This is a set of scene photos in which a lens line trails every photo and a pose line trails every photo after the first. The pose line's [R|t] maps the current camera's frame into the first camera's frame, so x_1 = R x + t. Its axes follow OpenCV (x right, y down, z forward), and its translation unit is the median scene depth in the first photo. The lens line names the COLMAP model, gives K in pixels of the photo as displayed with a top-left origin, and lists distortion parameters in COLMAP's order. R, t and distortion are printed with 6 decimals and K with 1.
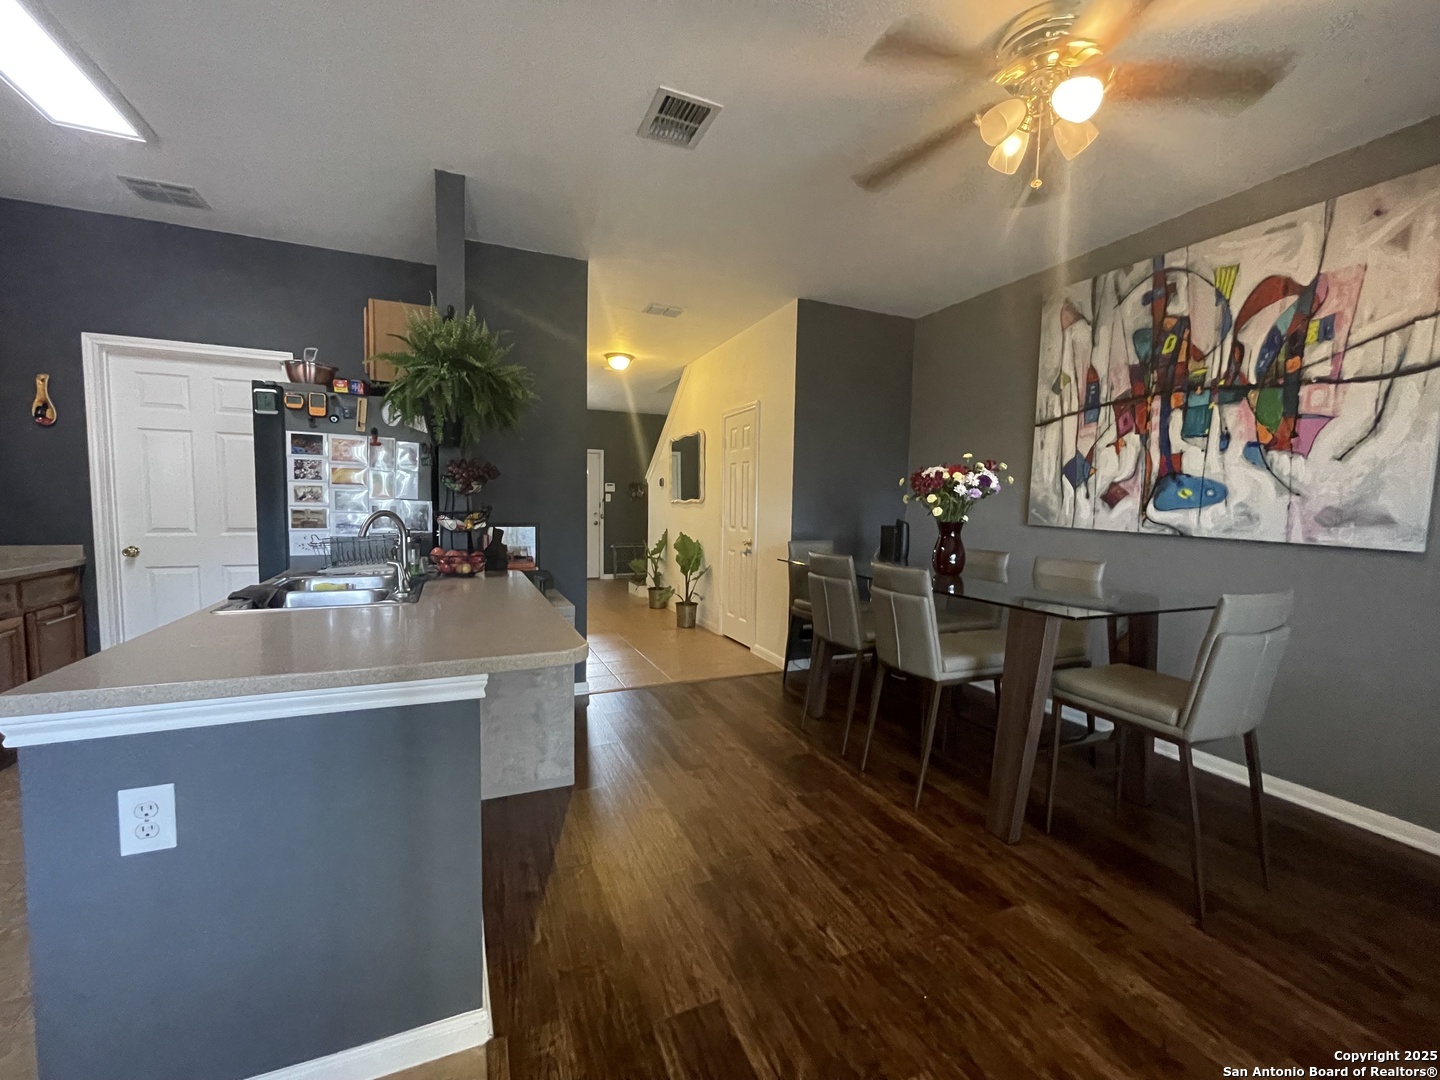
lens RADIAL K [[583.2, 0, 718.0], [0, 583.2, 545.9], [0, 0, 1]] dist [-0.000429, 0.000299]
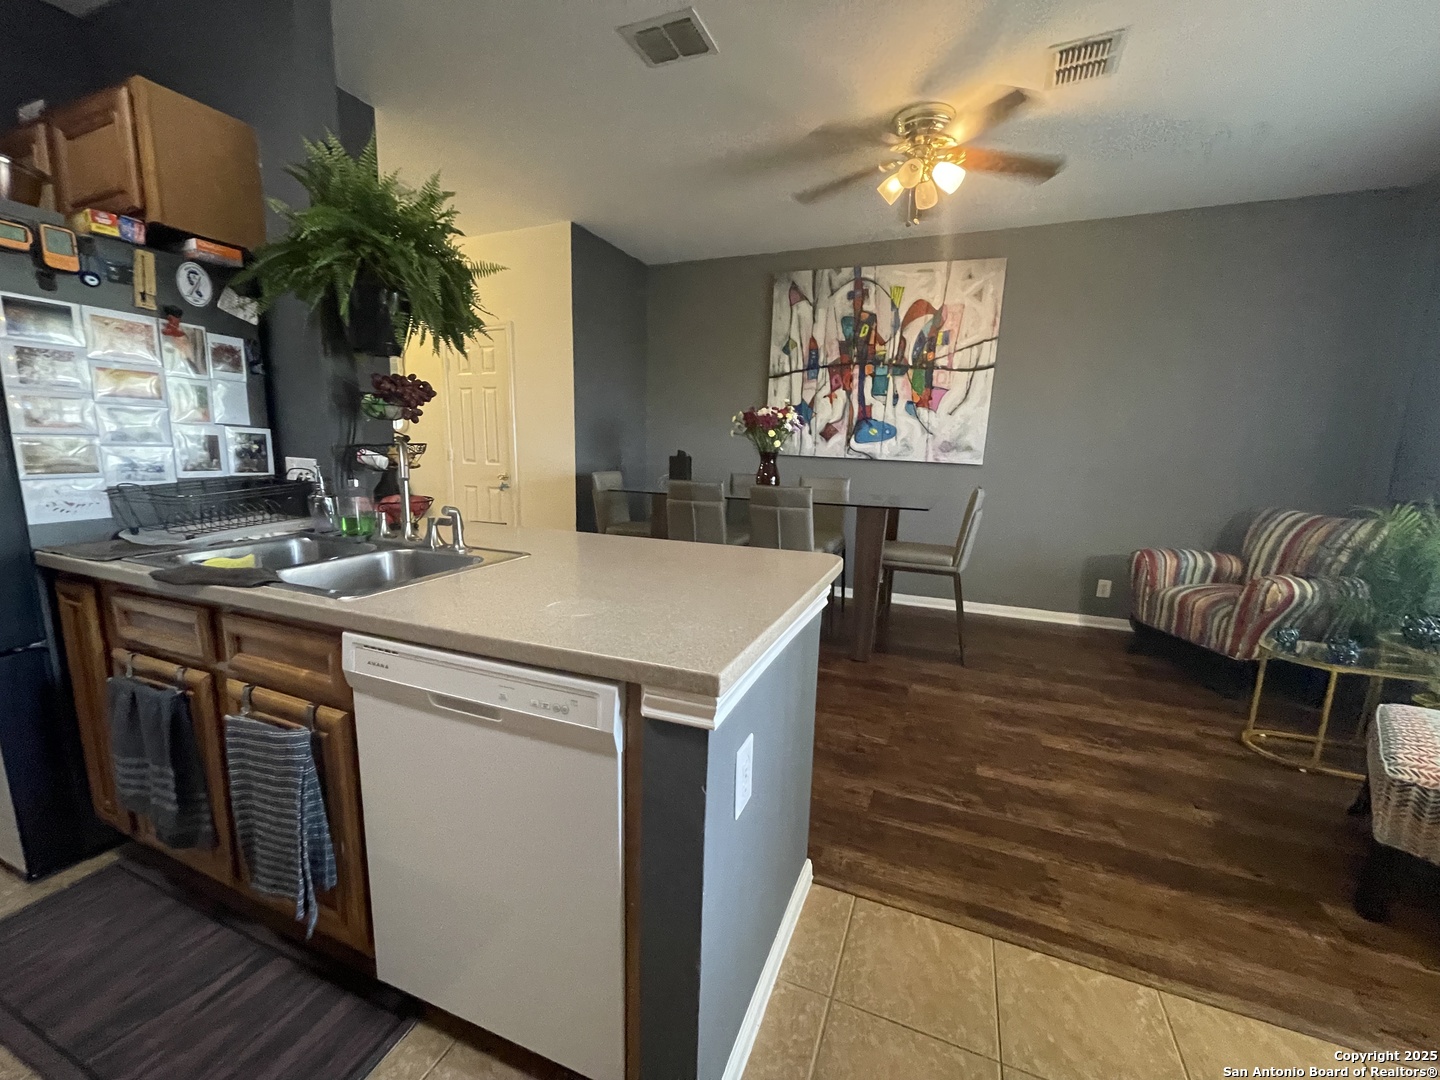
lens RADIAL K [[583.2, 0, 718.0], [0, 583.2, 545.9], [0, 0, 1]] dist [-0.000429, 0.000299]
pose [[0.724596, -0.119169, 0.678793, -0.609346], [0.039550, 0.990504, 0.131674, -0.009461], [-0.688038, -0.068564, 0.722428, 0.138981]]
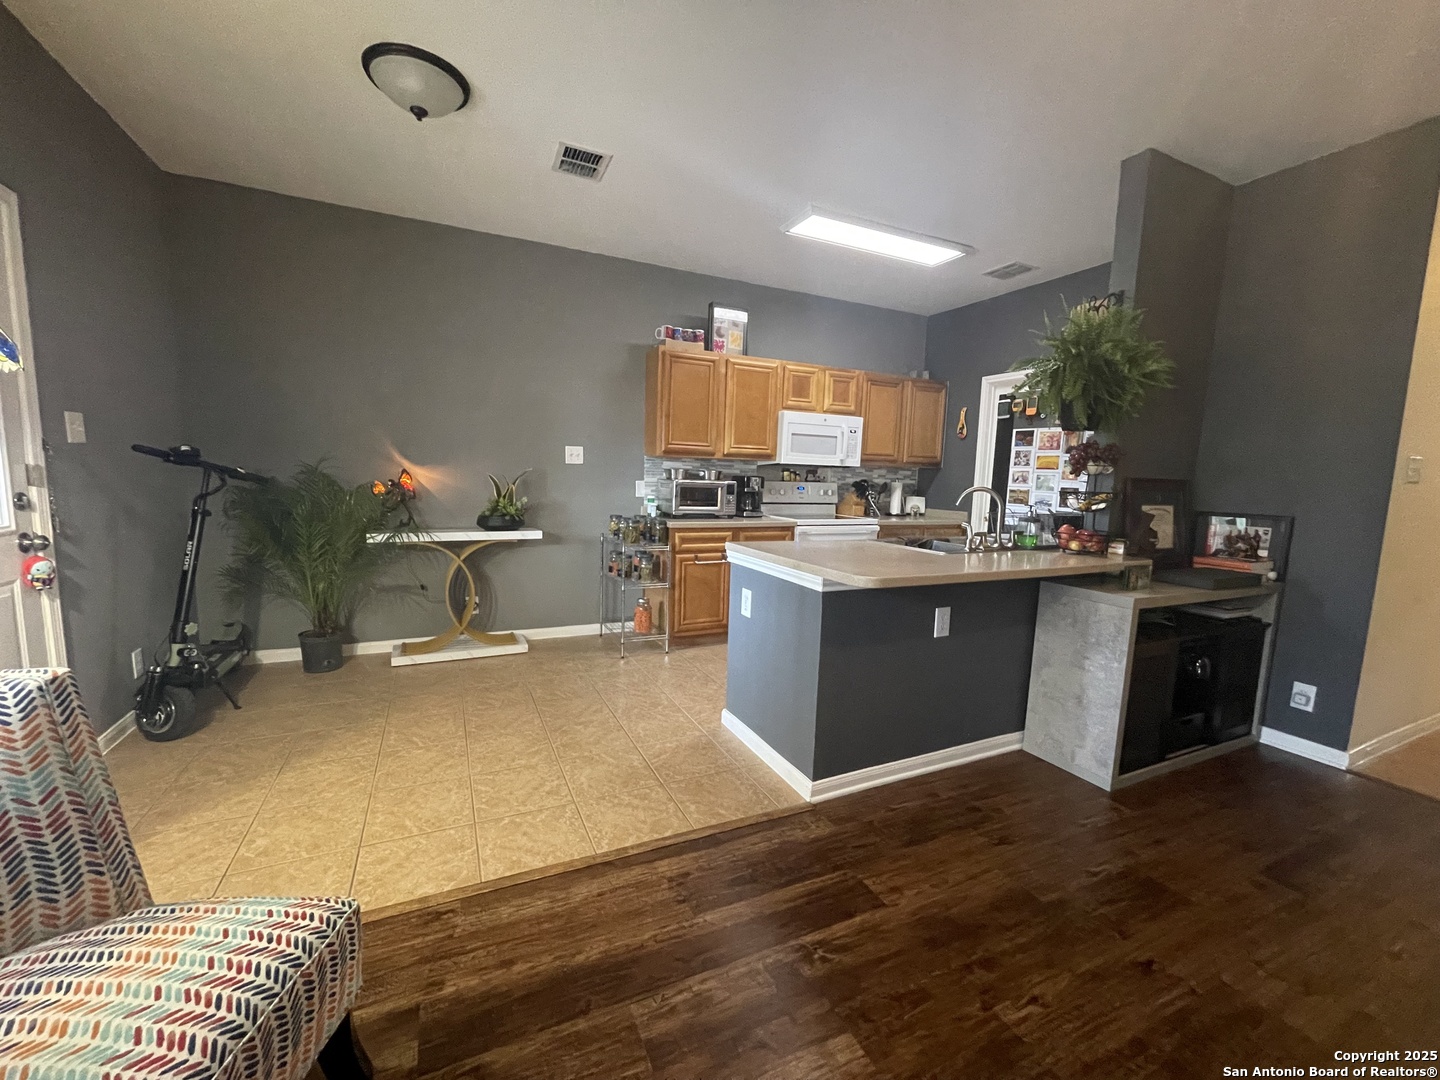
lens RADIAL K [[583.2, 0, 718.0], [0, 583.2, 545.9], [0, 0, 1]] dist [-0.000429, 0.000299]
pose [[0.032726, 0.105464, -0.993884, 0.547463], [-0.100730, 0.989702, 0.101704, -0.002857], [0.994375, 0.096785, 0.043013, 0.285113]]
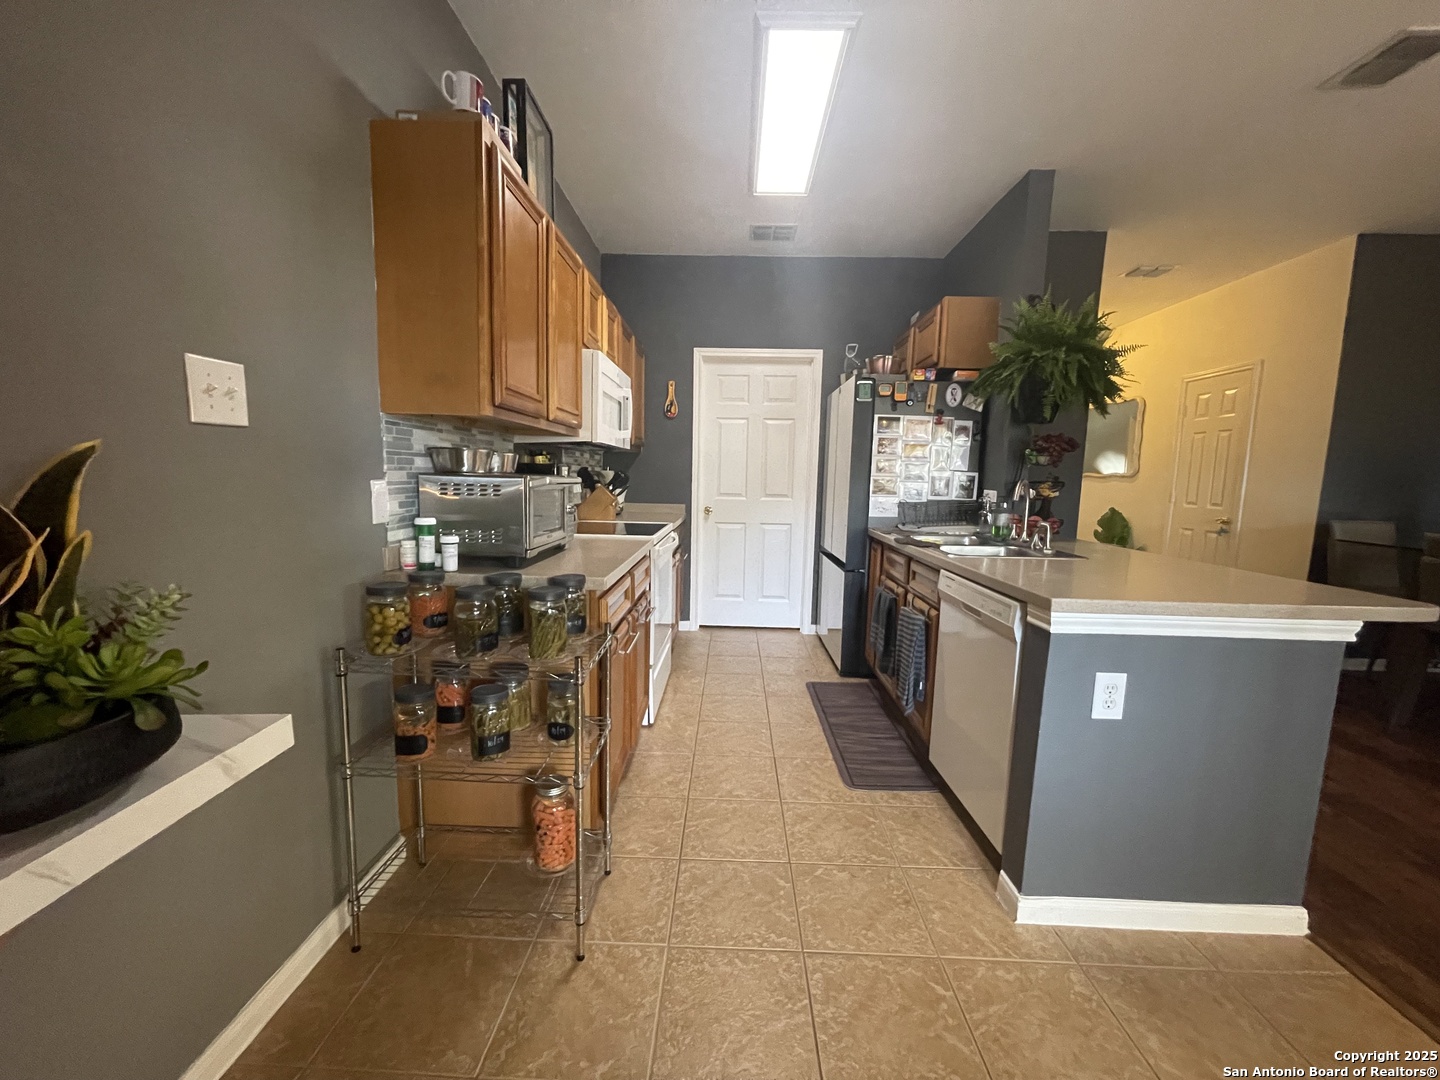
lens RADIAL K [[588.0, 0, 715.0], [0, 588.0, 544.8], [0, 0, 1]] dist [-0.007425, 0.000134]
pose [[0.904007, 0.052957, -0.424226, -0.476905], [-0.036148, 0.998213, 0.047580, 0.028008], [0.425987, -0.027678, 0.904306, -0.252921]]
